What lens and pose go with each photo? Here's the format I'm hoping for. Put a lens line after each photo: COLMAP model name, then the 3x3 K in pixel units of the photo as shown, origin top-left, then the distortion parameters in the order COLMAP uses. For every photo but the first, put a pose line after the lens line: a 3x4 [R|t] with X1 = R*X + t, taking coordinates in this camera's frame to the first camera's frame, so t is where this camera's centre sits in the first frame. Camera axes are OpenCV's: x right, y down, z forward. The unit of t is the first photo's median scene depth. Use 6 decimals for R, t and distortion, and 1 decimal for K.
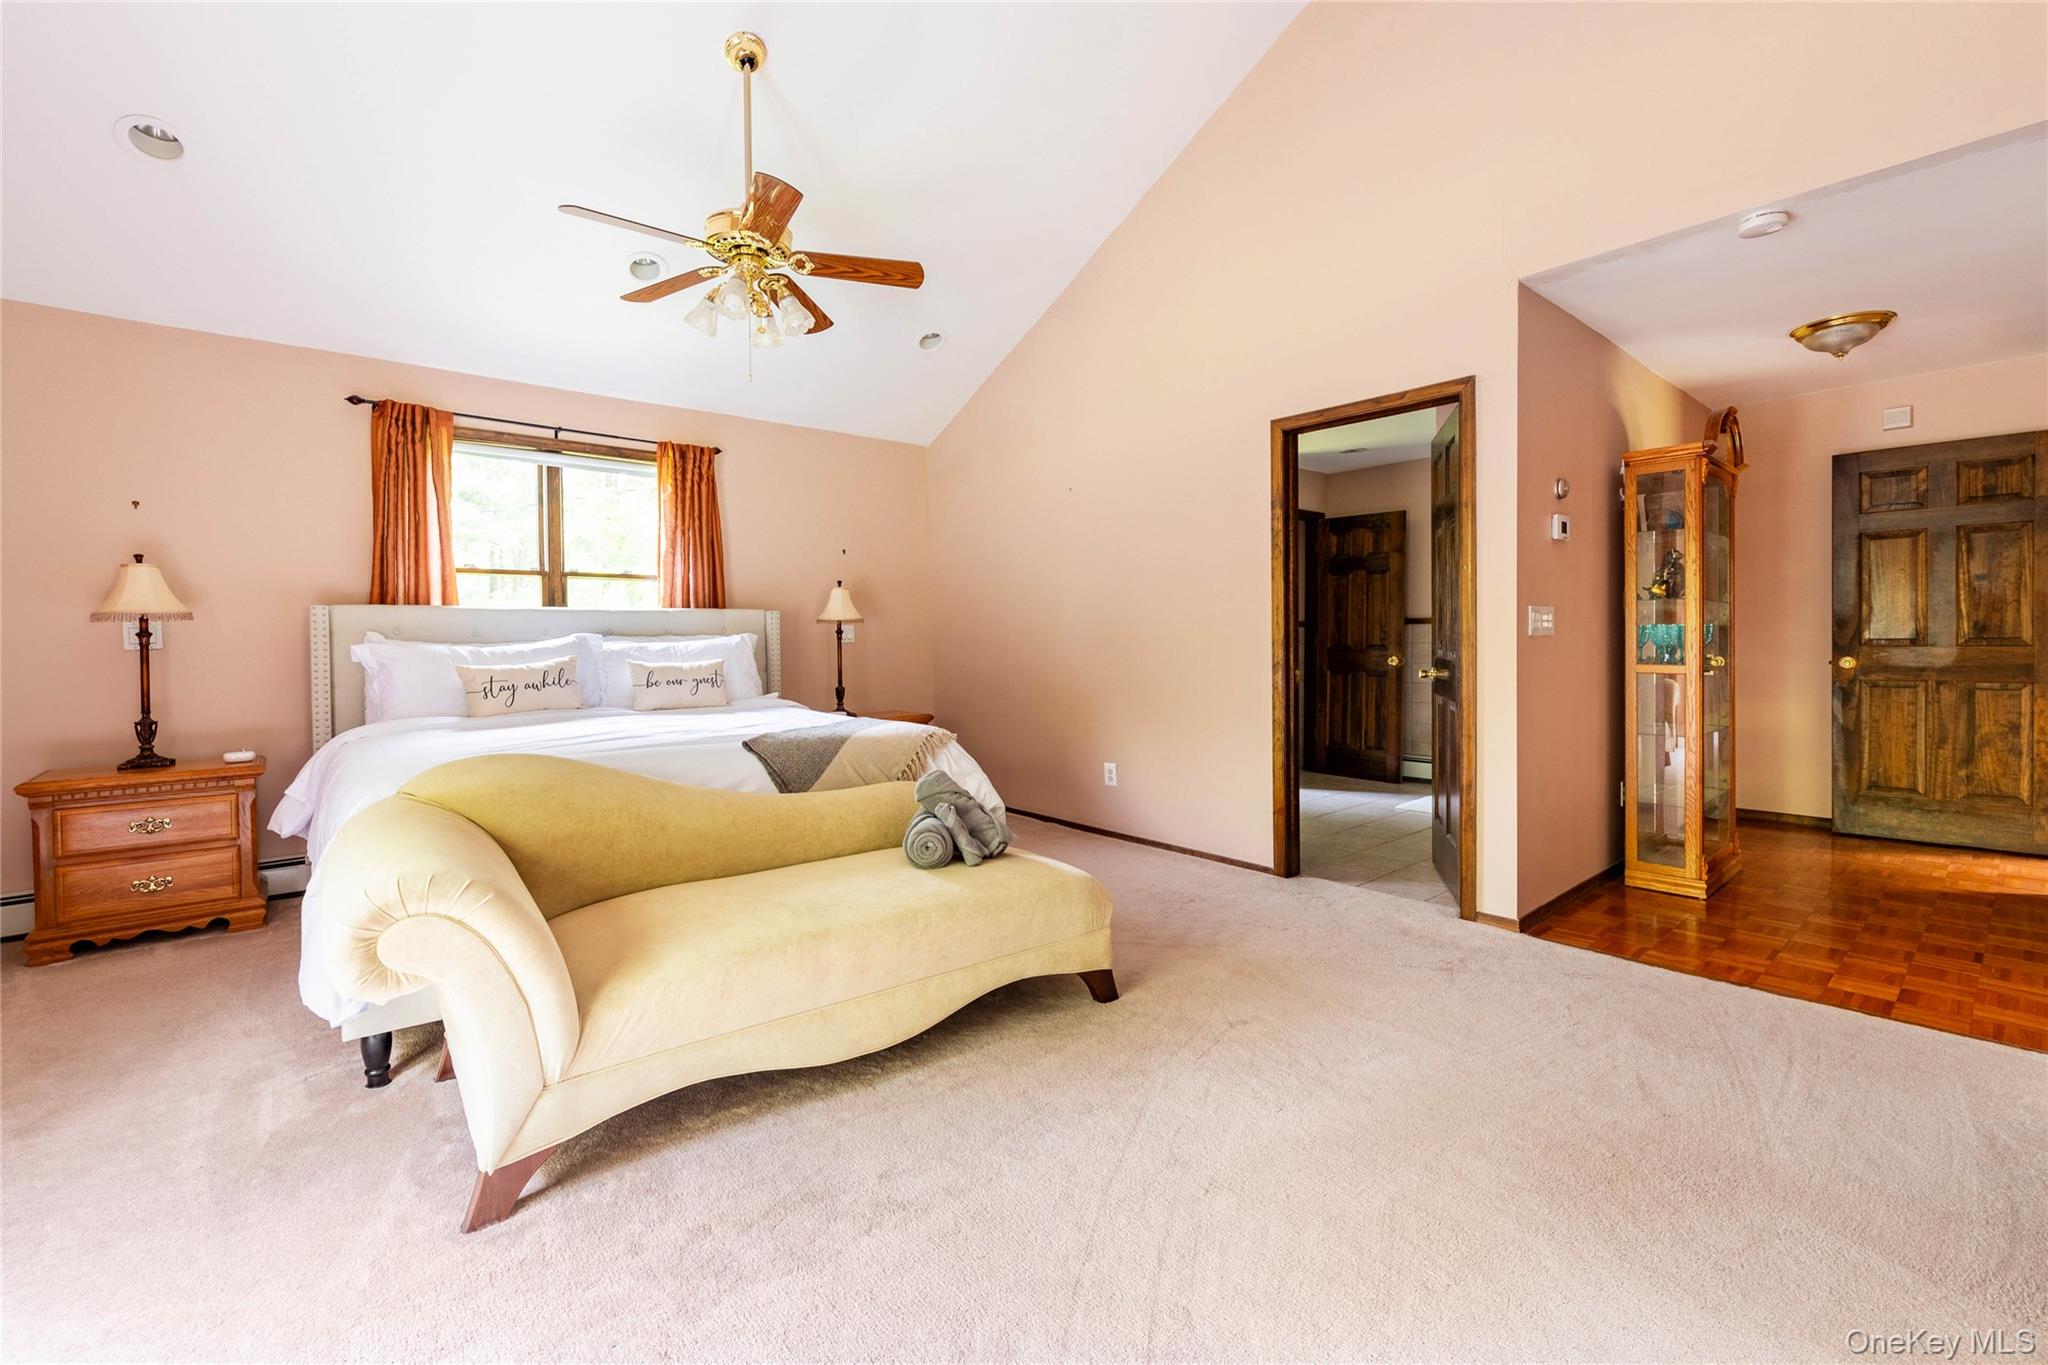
lens RADIAL K [[842.3, 0, 1037.1], [0, 842.3, 680.1], [0, 0, 1]] dist [-0.002180, -0.000557]
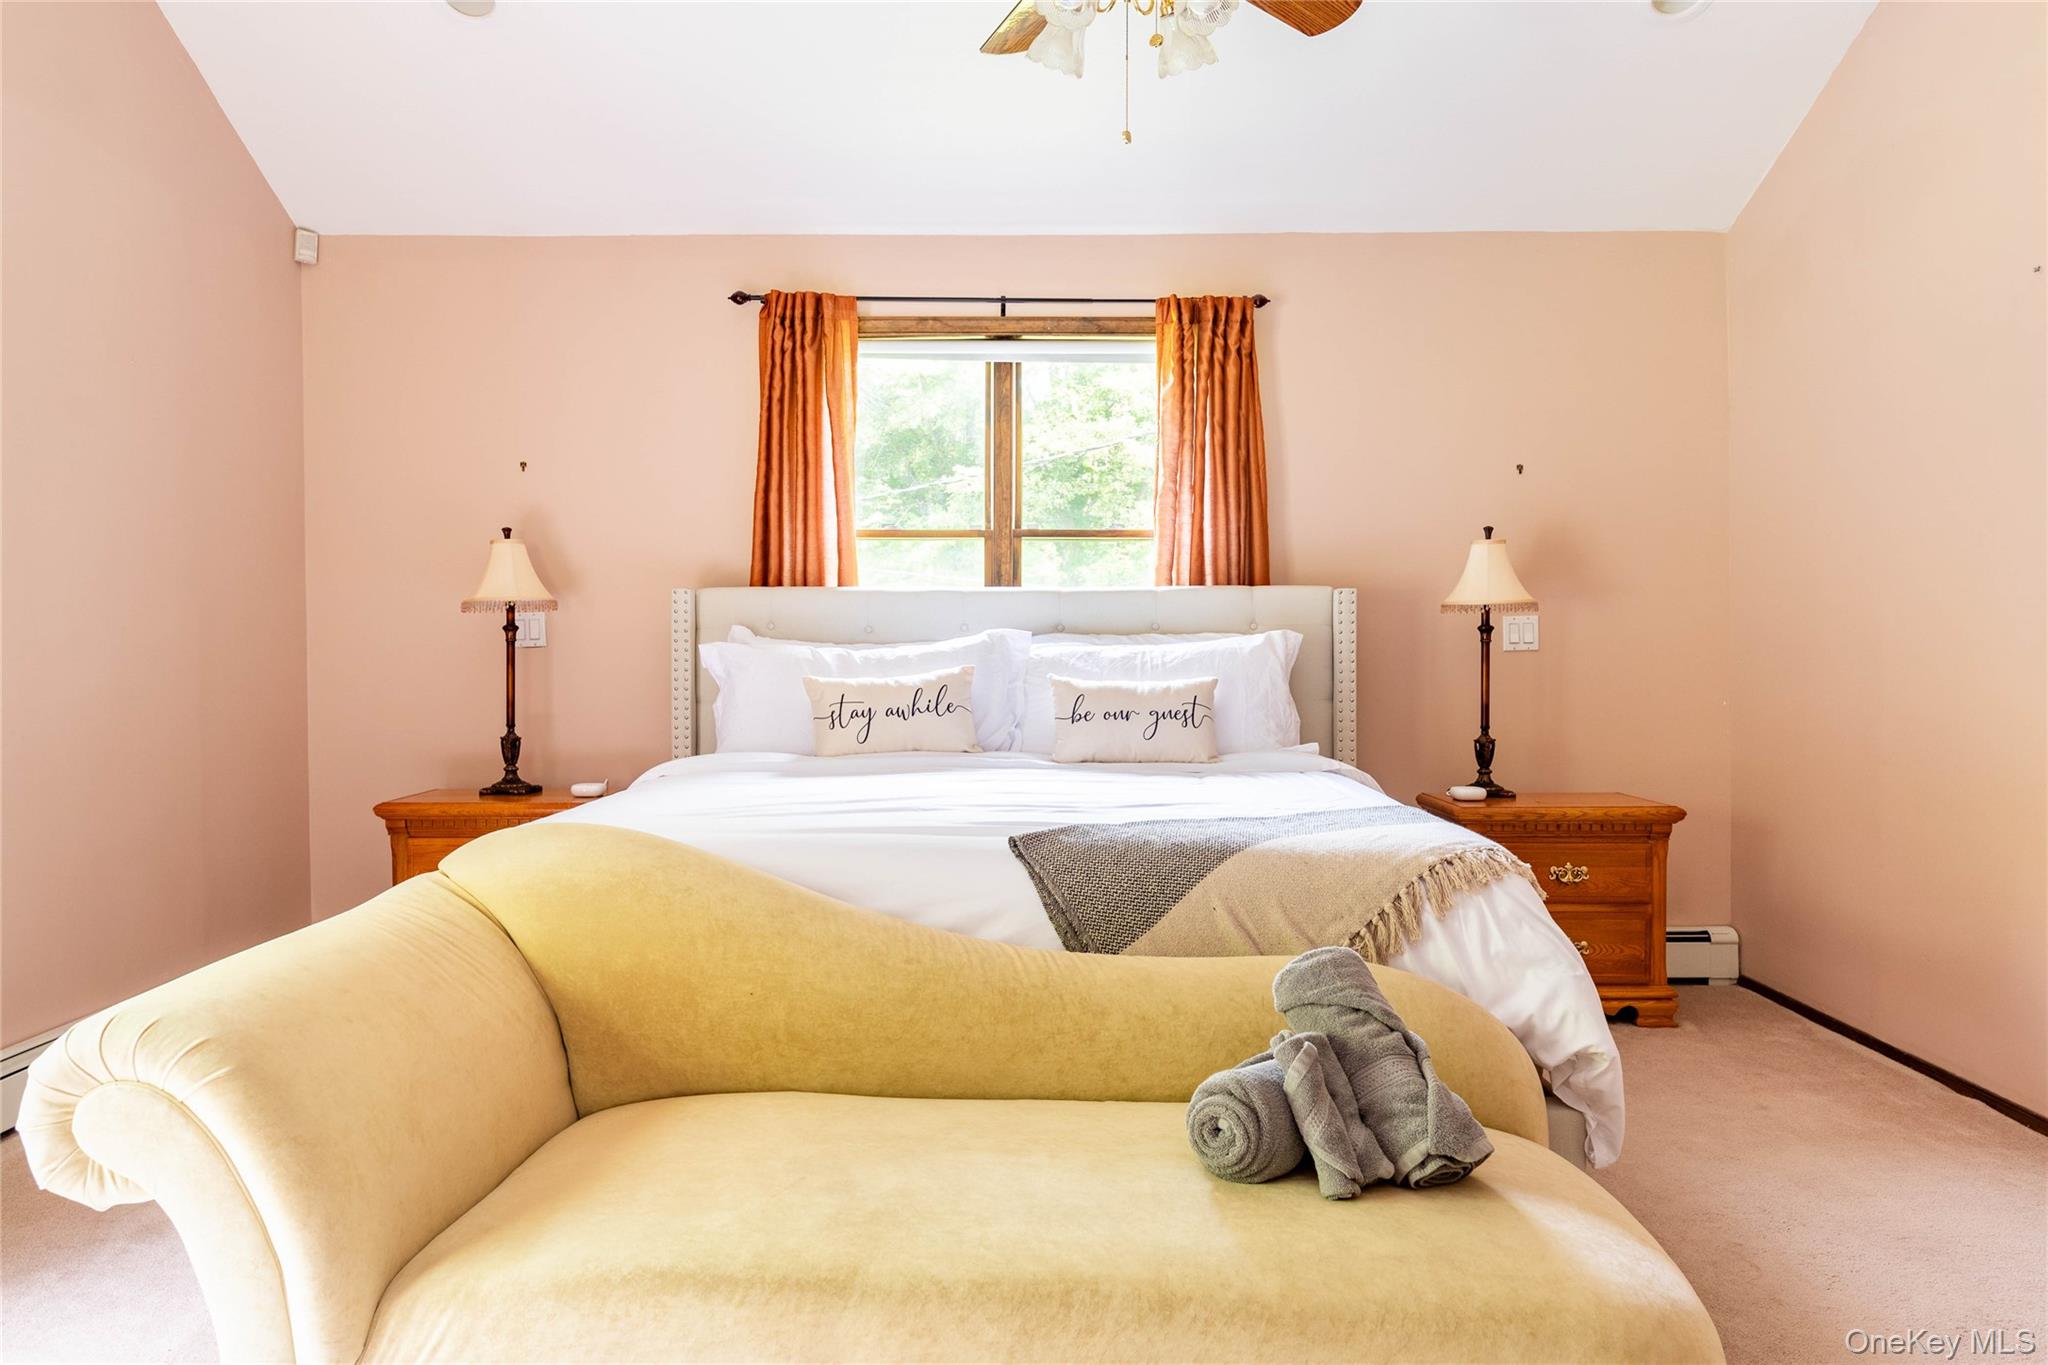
lens RADIAL K [[1437.7, 0, 1024.3], [0, 1437.7, 709.6], [0, 0, 1]] dist [0.000647, -0.000900]
pose [[0.756061, 0.040605, -0.653240, 0.166222], [-0.040814, 0.999056, 0.014862, -0.014048], [0.653227, 0.015425, 0.757005, 0.235302]]
